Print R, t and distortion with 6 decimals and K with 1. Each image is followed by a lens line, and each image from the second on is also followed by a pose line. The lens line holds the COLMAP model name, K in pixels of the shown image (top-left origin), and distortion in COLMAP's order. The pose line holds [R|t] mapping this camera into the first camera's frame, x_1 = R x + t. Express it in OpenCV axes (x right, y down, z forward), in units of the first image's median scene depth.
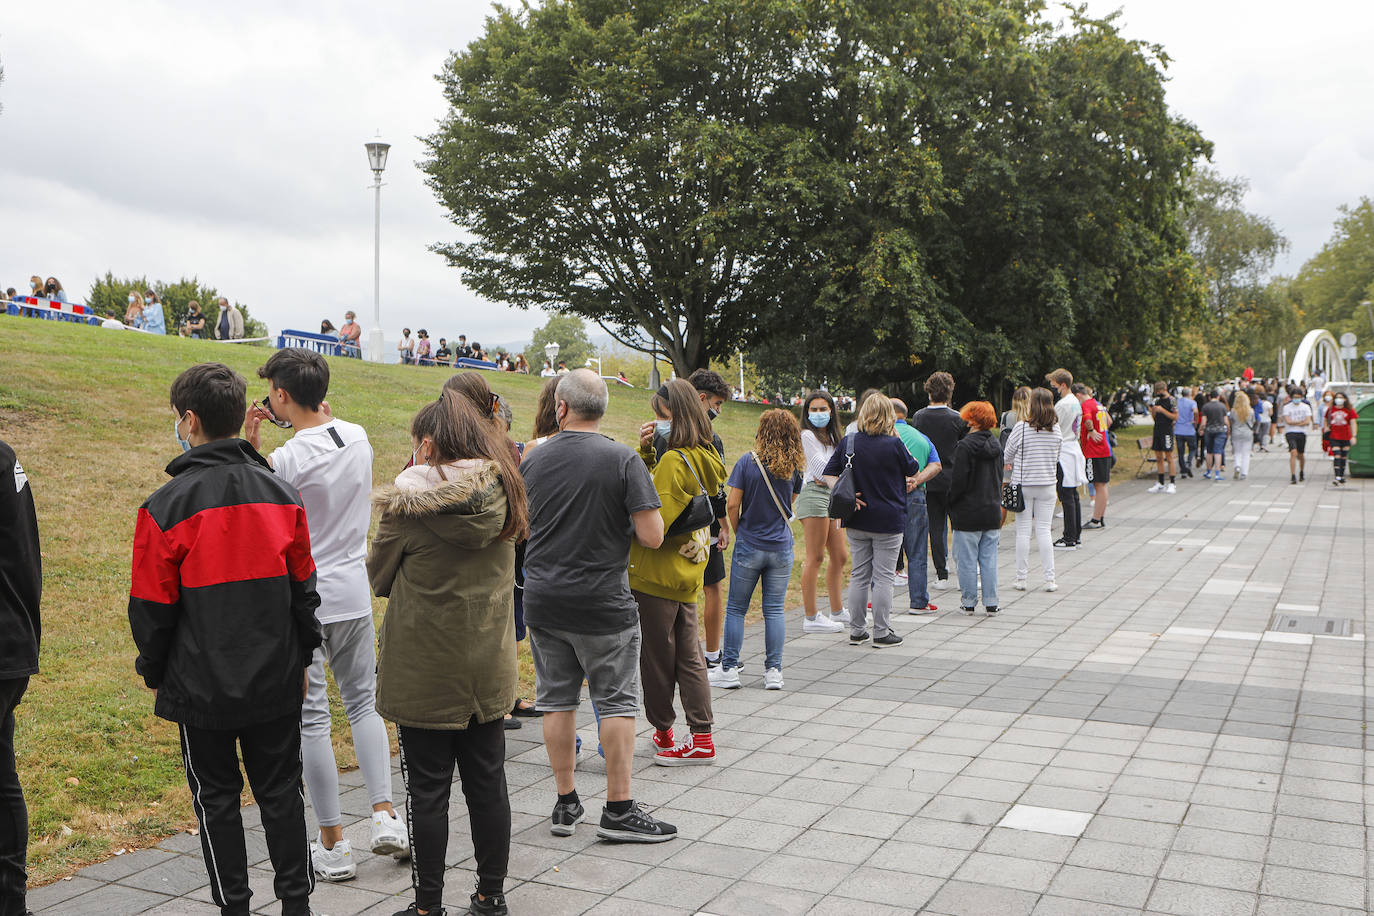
lens RADIAL K [[1396.1, 0, 687.0], [0, 1396.1, 458.0], [0, 0, 1]] dist [-0.143587, 0.004483]
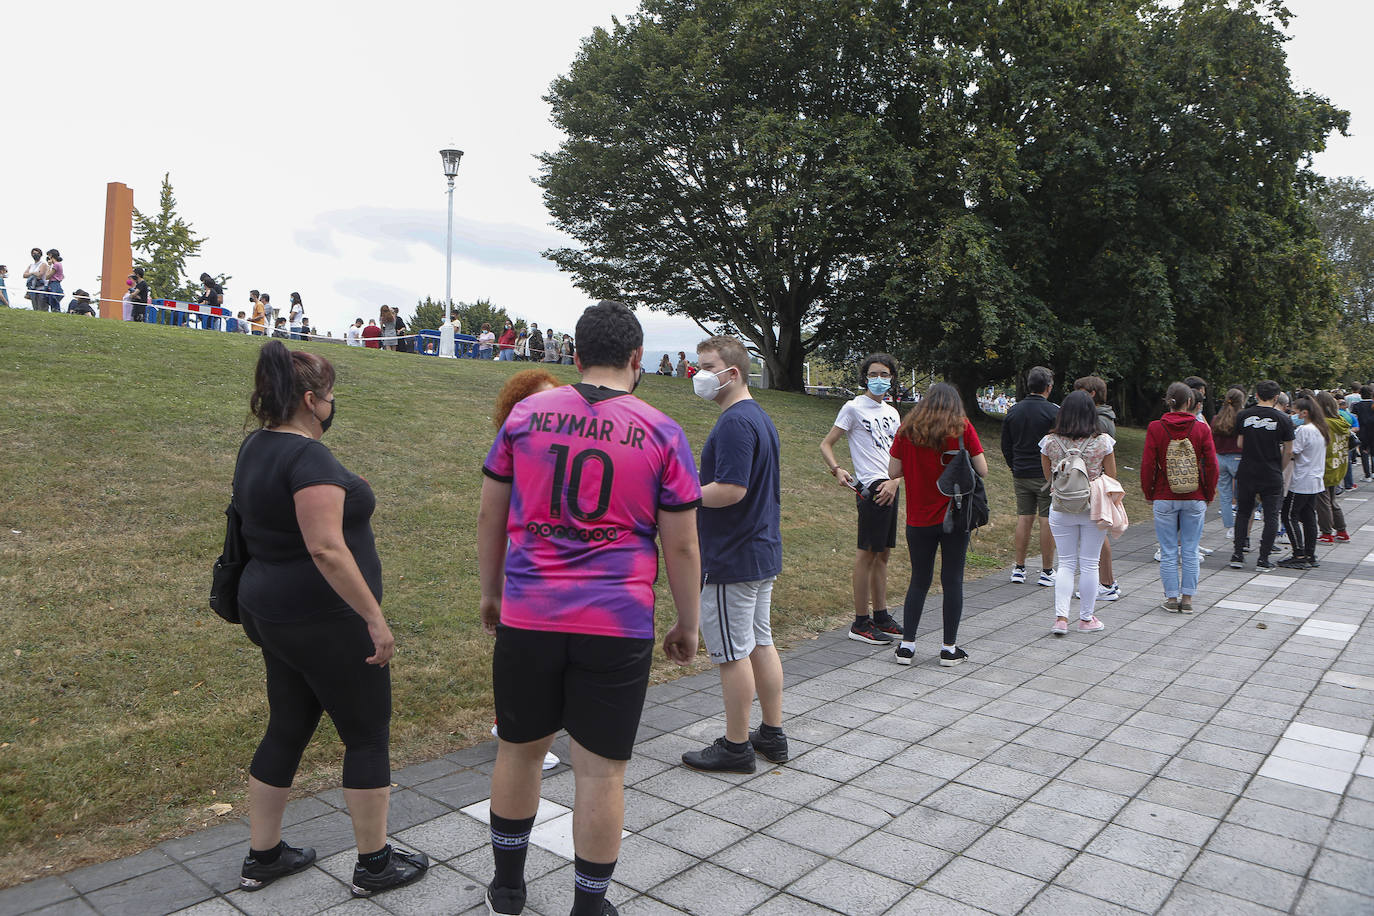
lens RADIAL K [[948.9, 0, 684.7], [0, 948.9, 411.3], [0, 0, 1]] dist [-0.145842, 0.081187]
pose [[0.957864, 0.016652, -0.286739, 0.144811], [-0.025515, 0.999304, -0.027201, -0.009558], [0.286087, 0.033372, 0.957622, 0.329925]]
